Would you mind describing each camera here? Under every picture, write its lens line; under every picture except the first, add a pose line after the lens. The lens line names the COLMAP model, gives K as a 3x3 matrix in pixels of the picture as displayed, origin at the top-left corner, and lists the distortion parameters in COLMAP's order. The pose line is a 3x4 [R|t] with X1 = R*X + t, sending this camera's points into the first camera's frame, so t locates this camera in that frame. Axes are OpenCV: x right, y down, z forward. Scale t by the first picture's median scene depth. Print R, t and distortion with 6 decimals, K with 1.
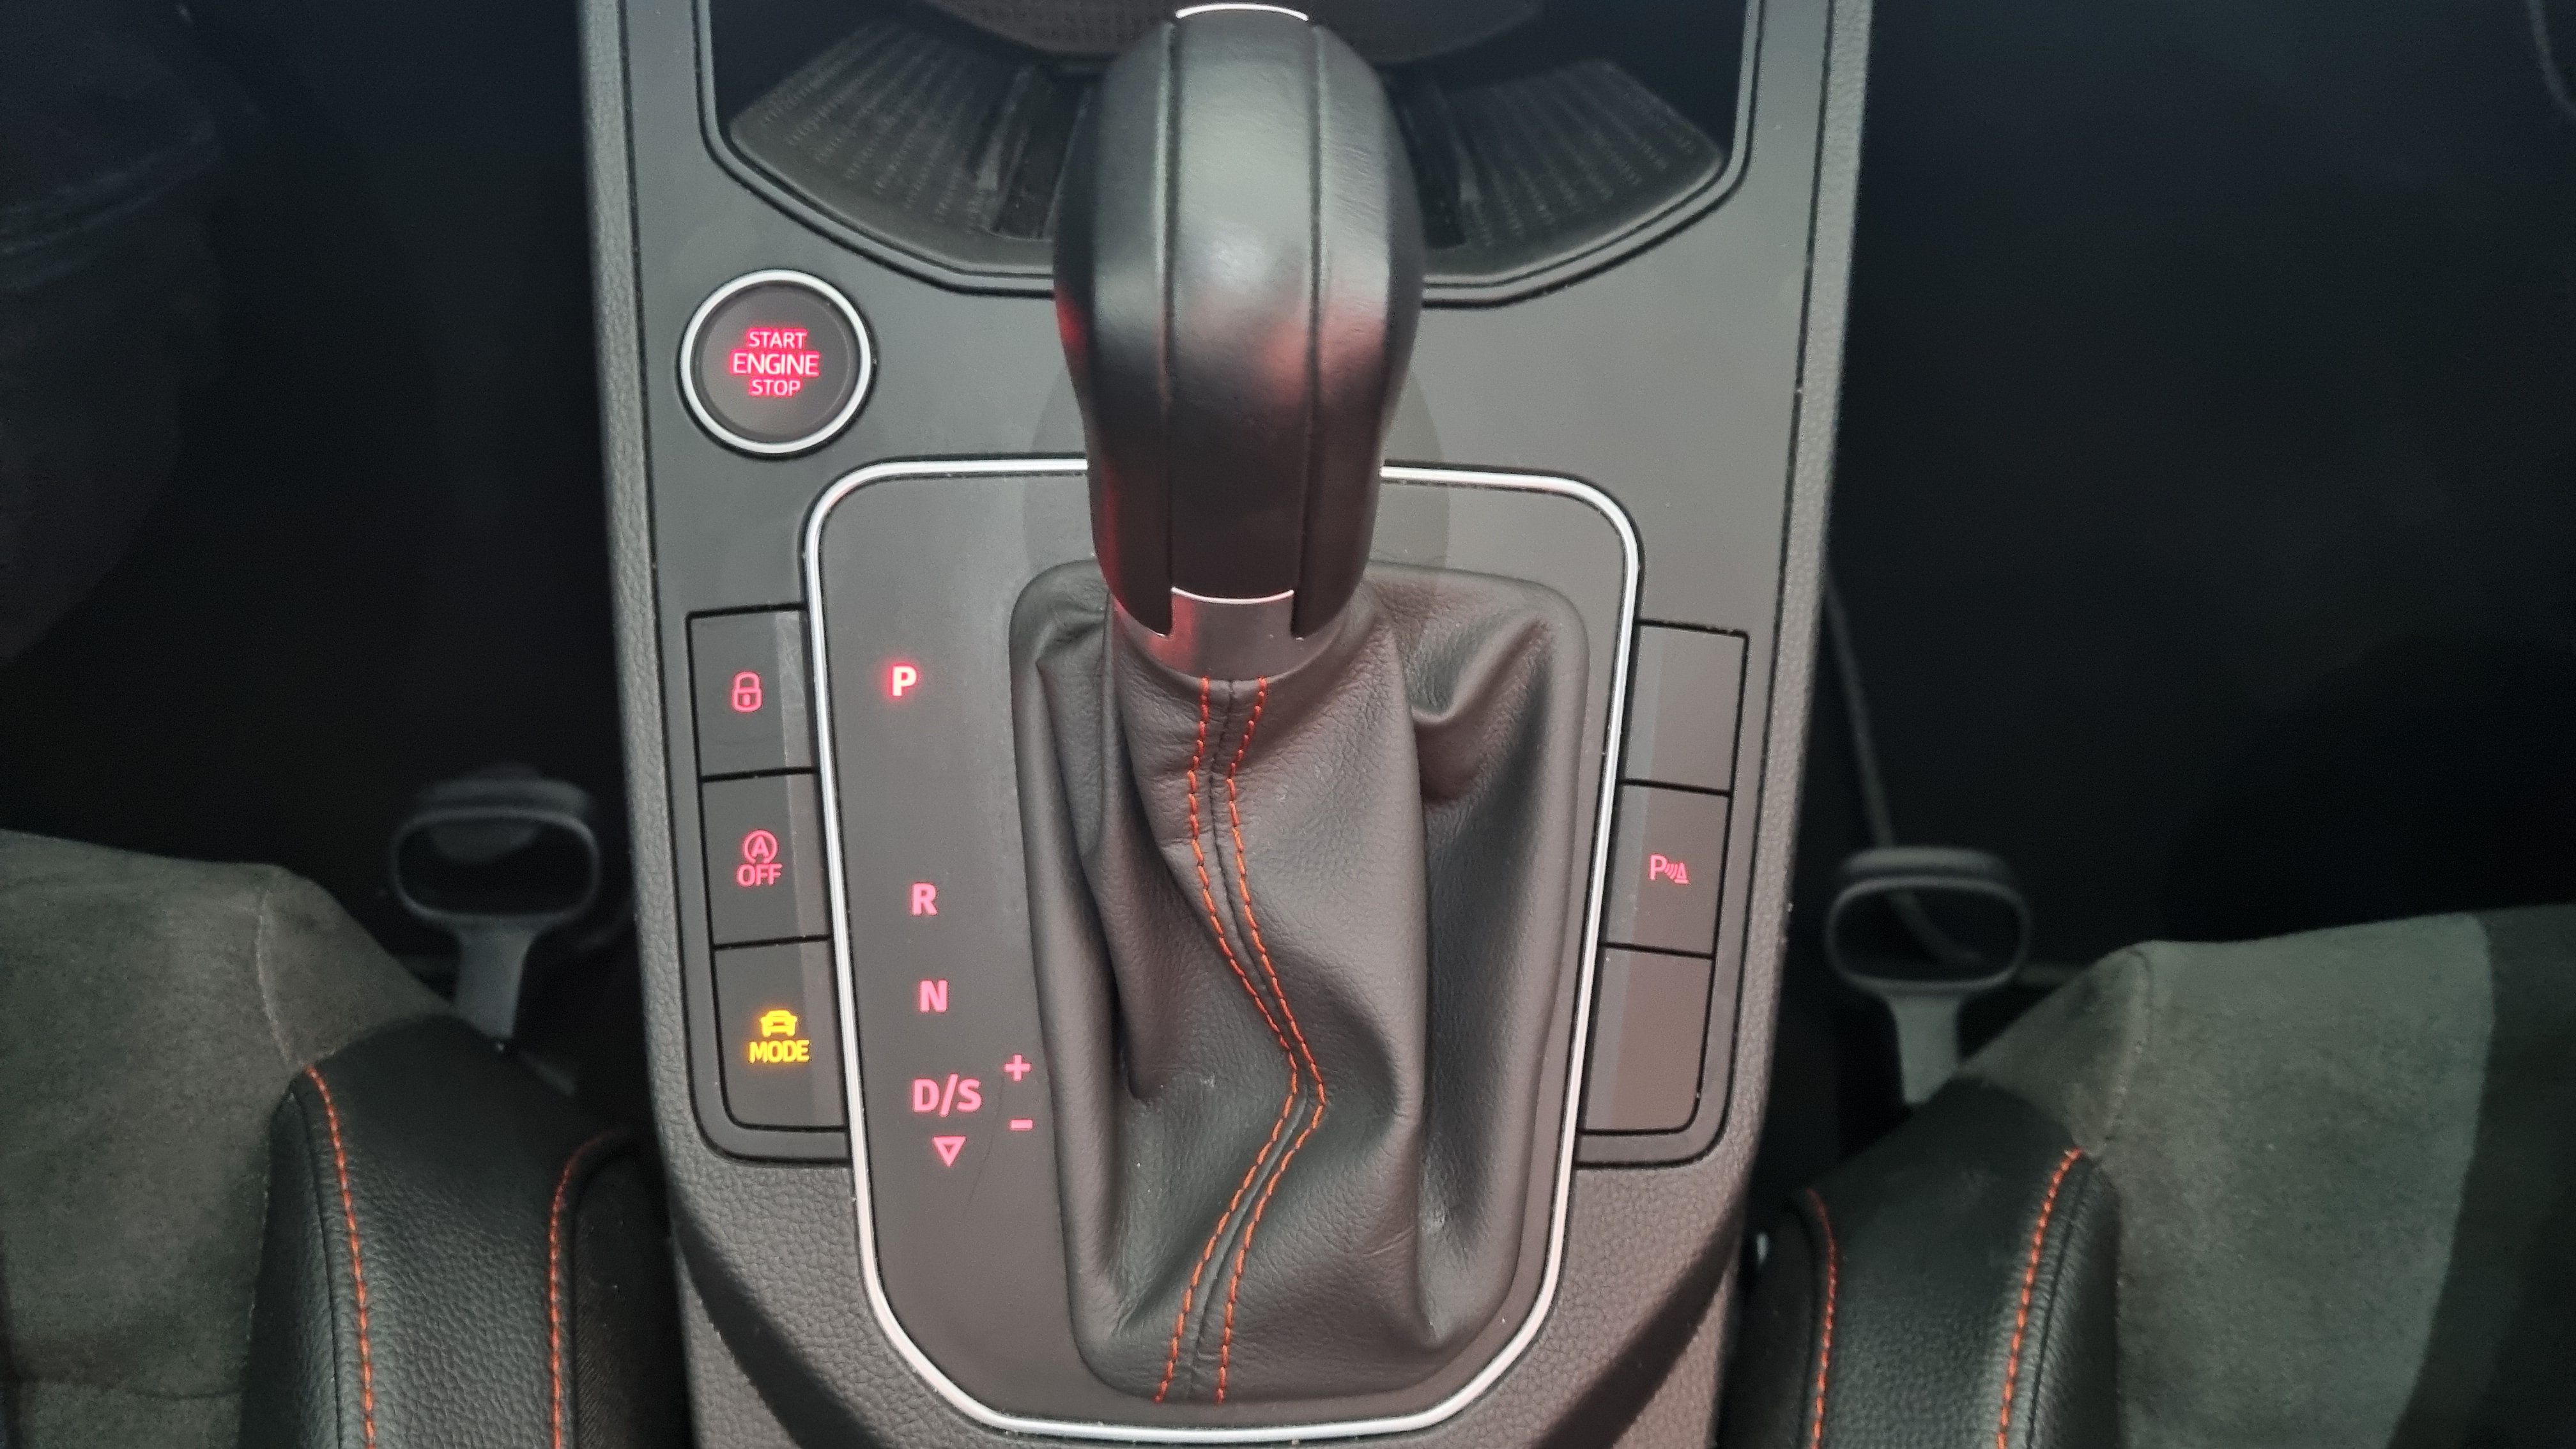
lens RADIAL K [[2087.3, 0, 1288.0], [0, 2087.3, 724.5], [0, 0, 1]] dist [0.062717, -0.000525]
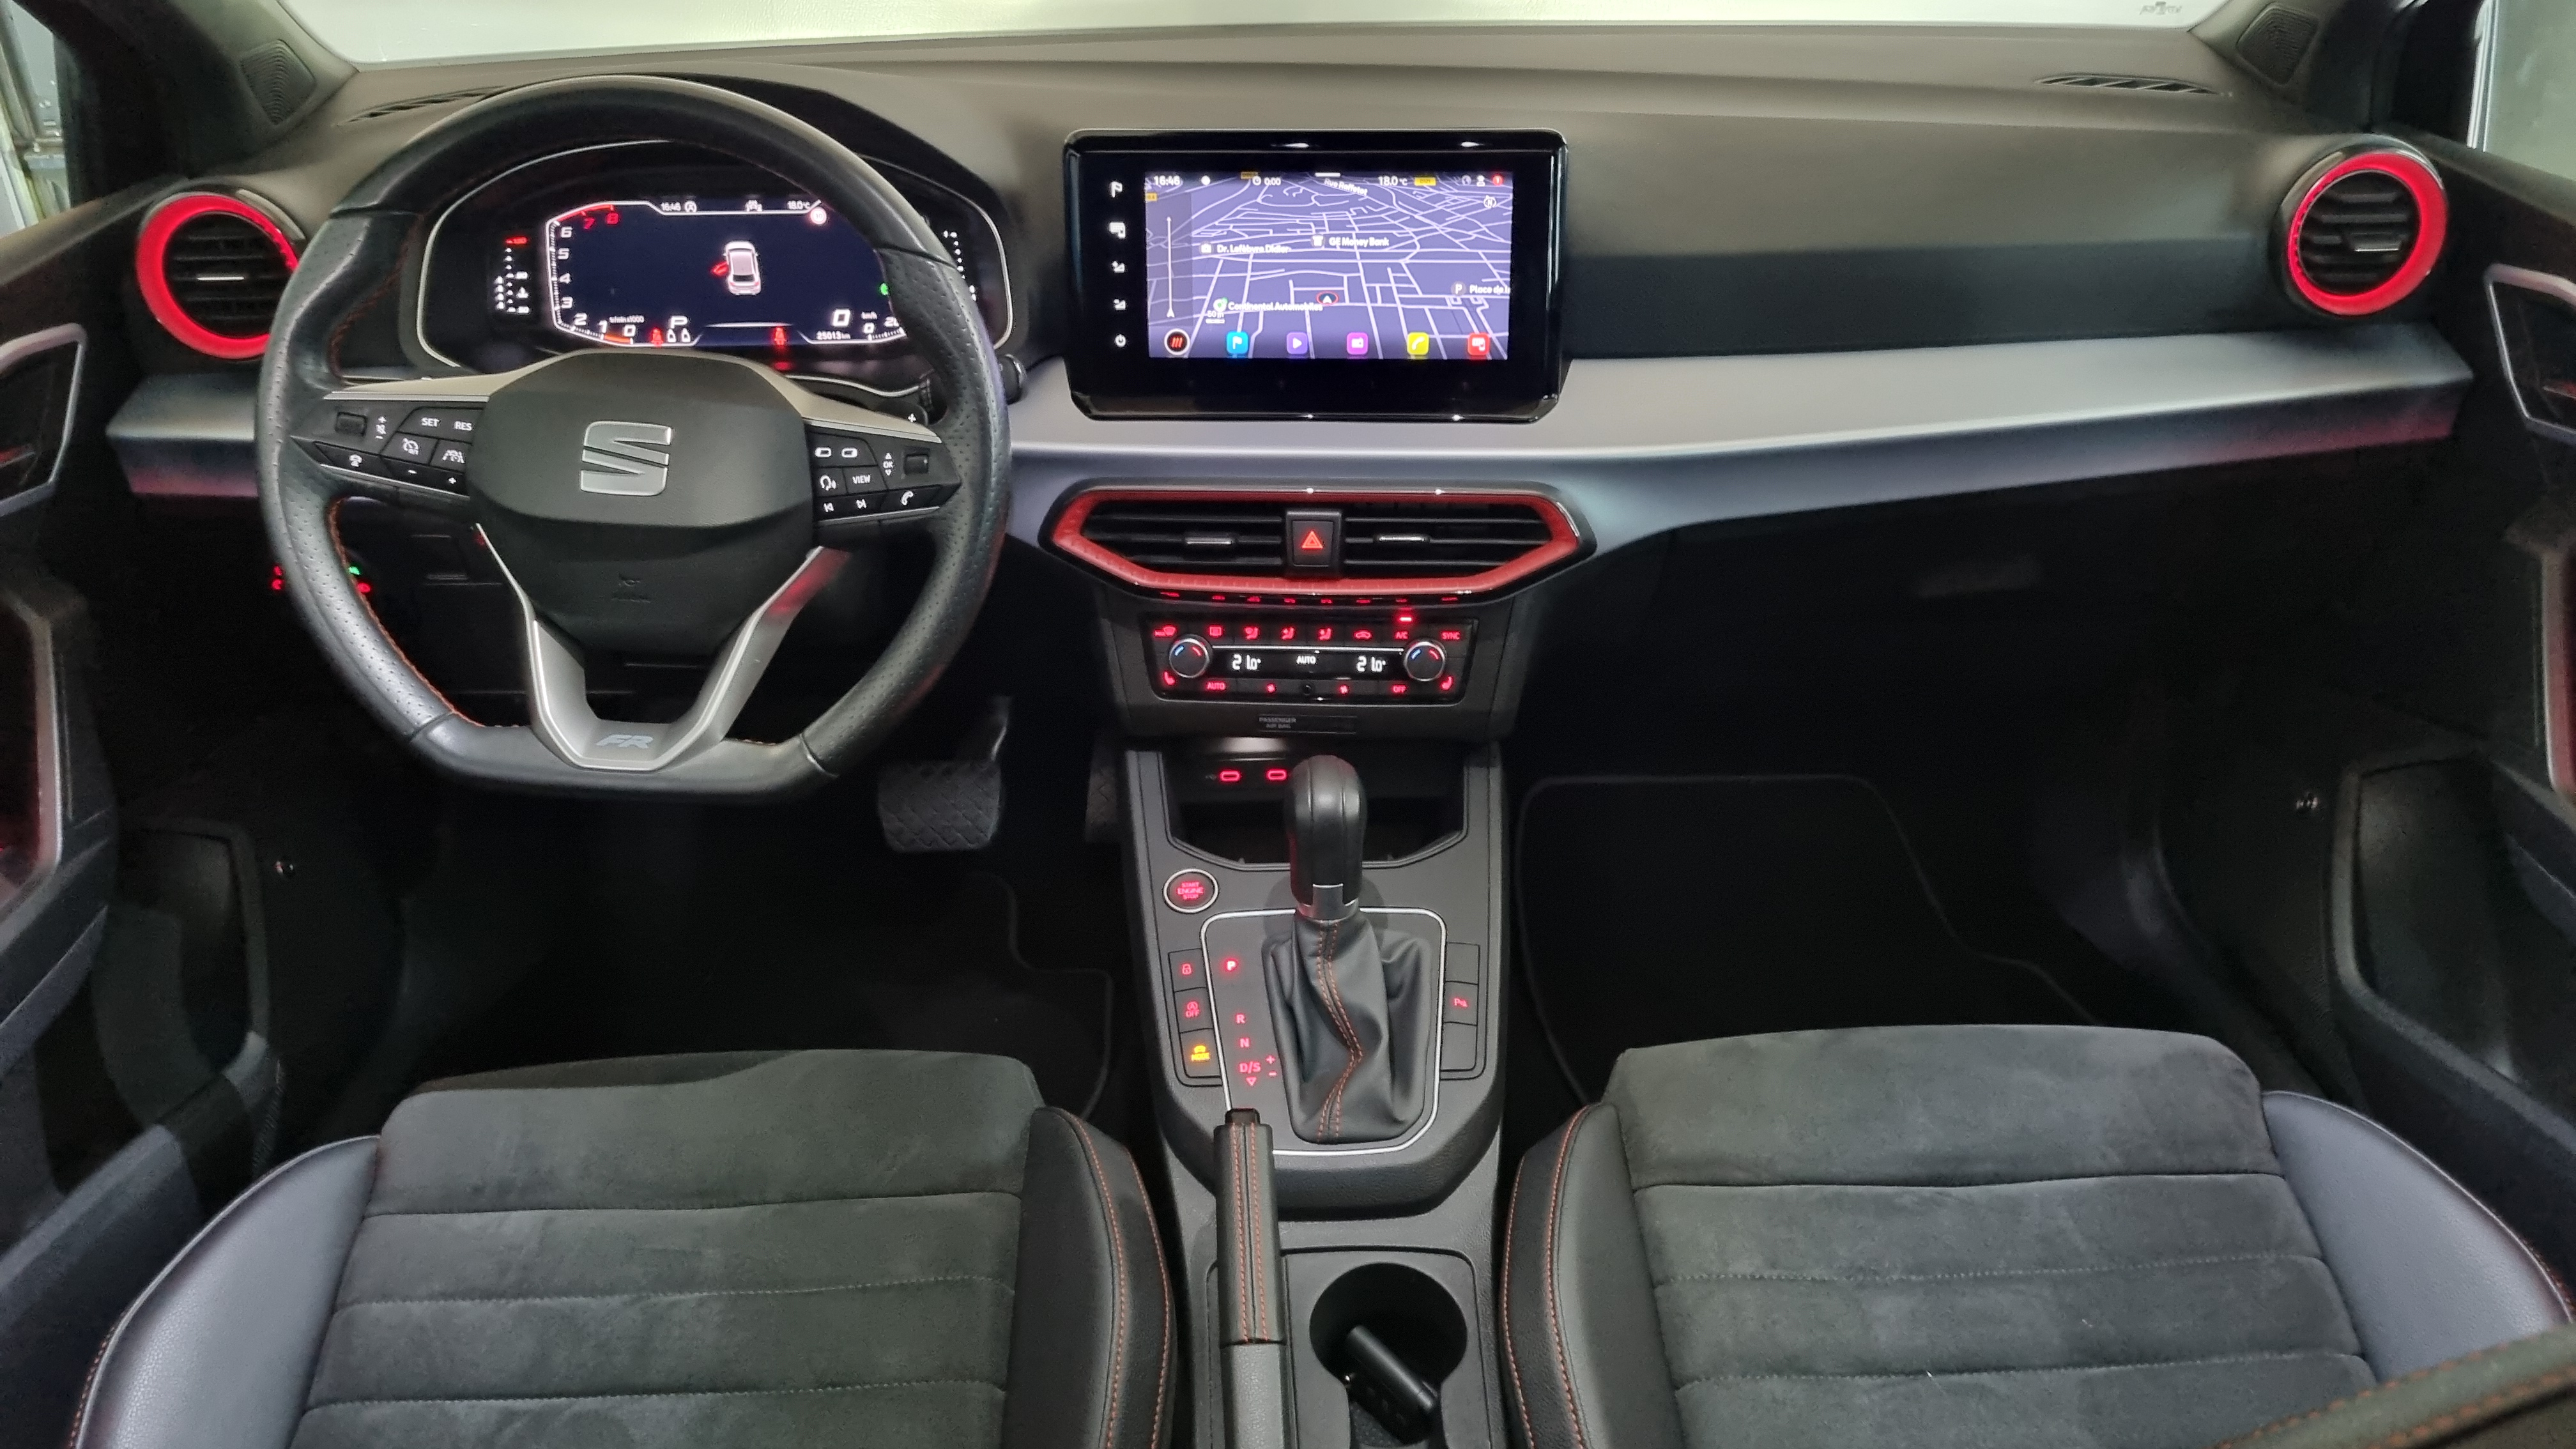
lens RADIAL K [[2087.3, 0, 1288.0], [0, 2087.3, 724.5], [0, 0, 1]] dist [0.062717, -0.000525]
pose [[0.998230, -0.059063, -0.006915, -0.044614], [0.044866, 0.824354, -0.564293, 1.551323], [0.039030, 0.562985, 0.825545, -1.986865]]
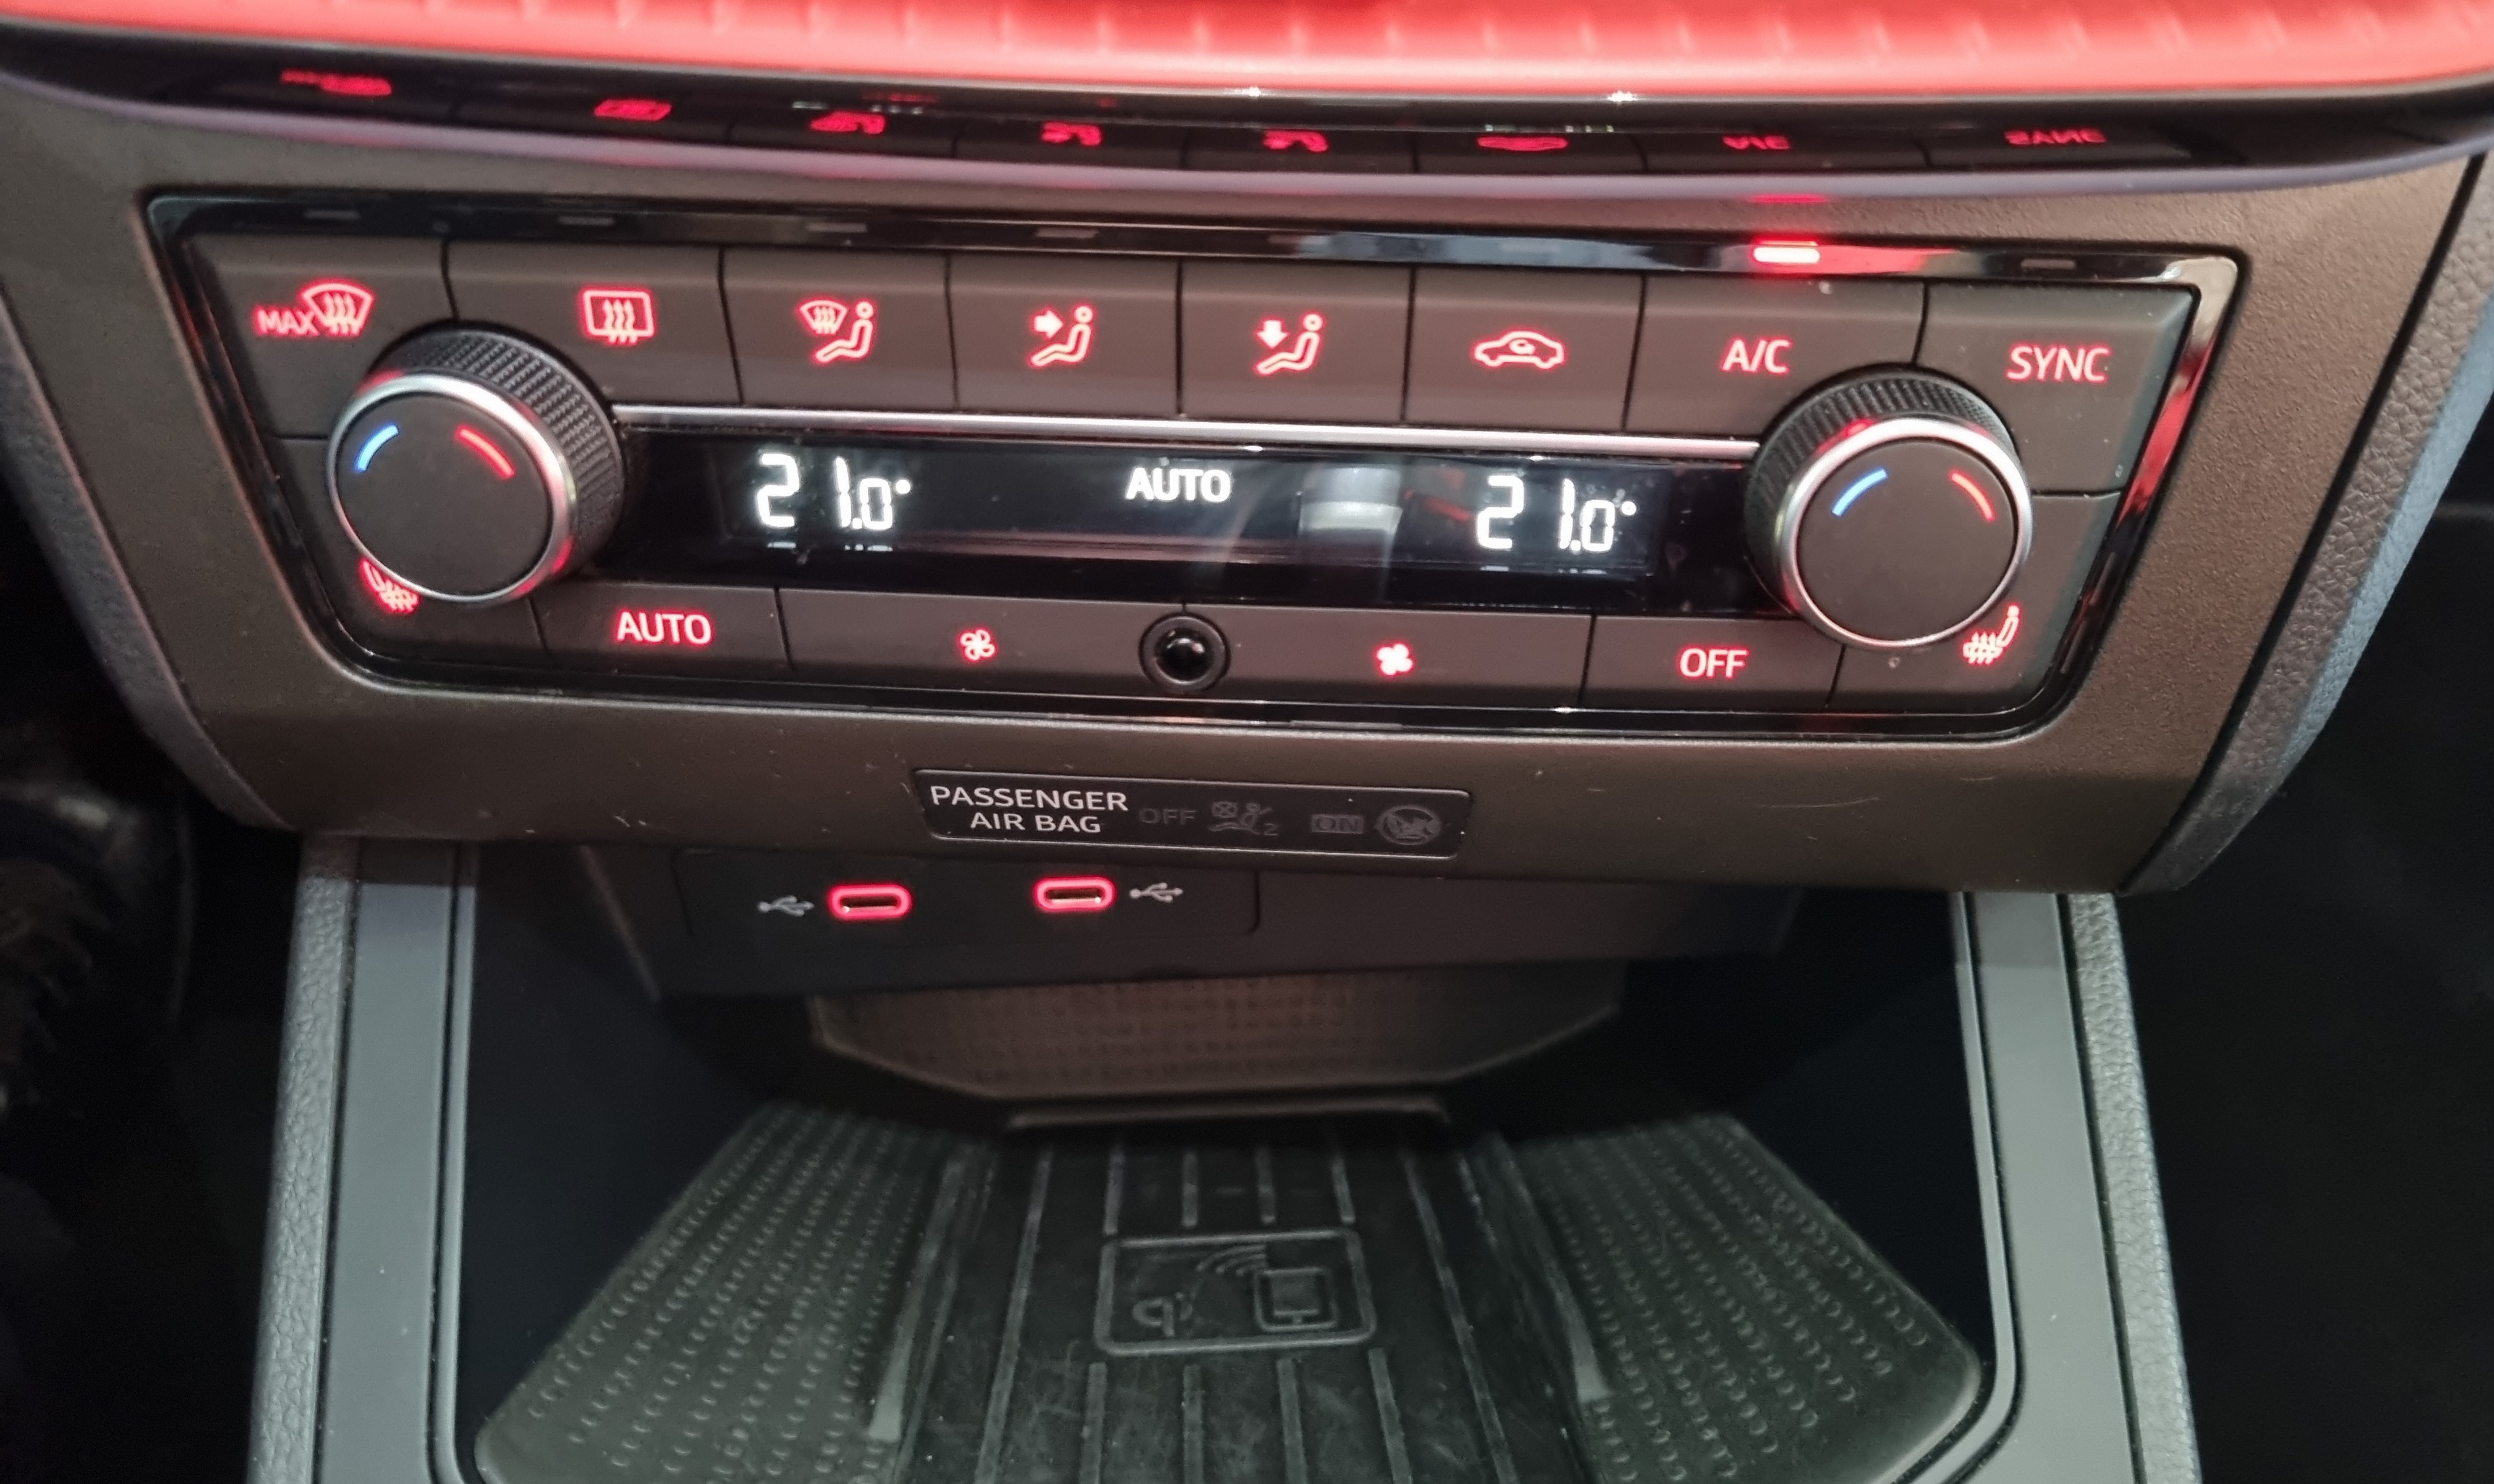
lens RADIAL K [[1836.8, 0, 1307.6], [0, 1836.8, 743.1], [0, 0, 1]] dist [0.002932, 0.001277]
pose [[0.997672, -0.063367, 0.025211, -0.010597], [0.067830, 0.960329, -0.270494, -0.405137], [-0.007070, 0.271574, 0.962391, 0.493443]]
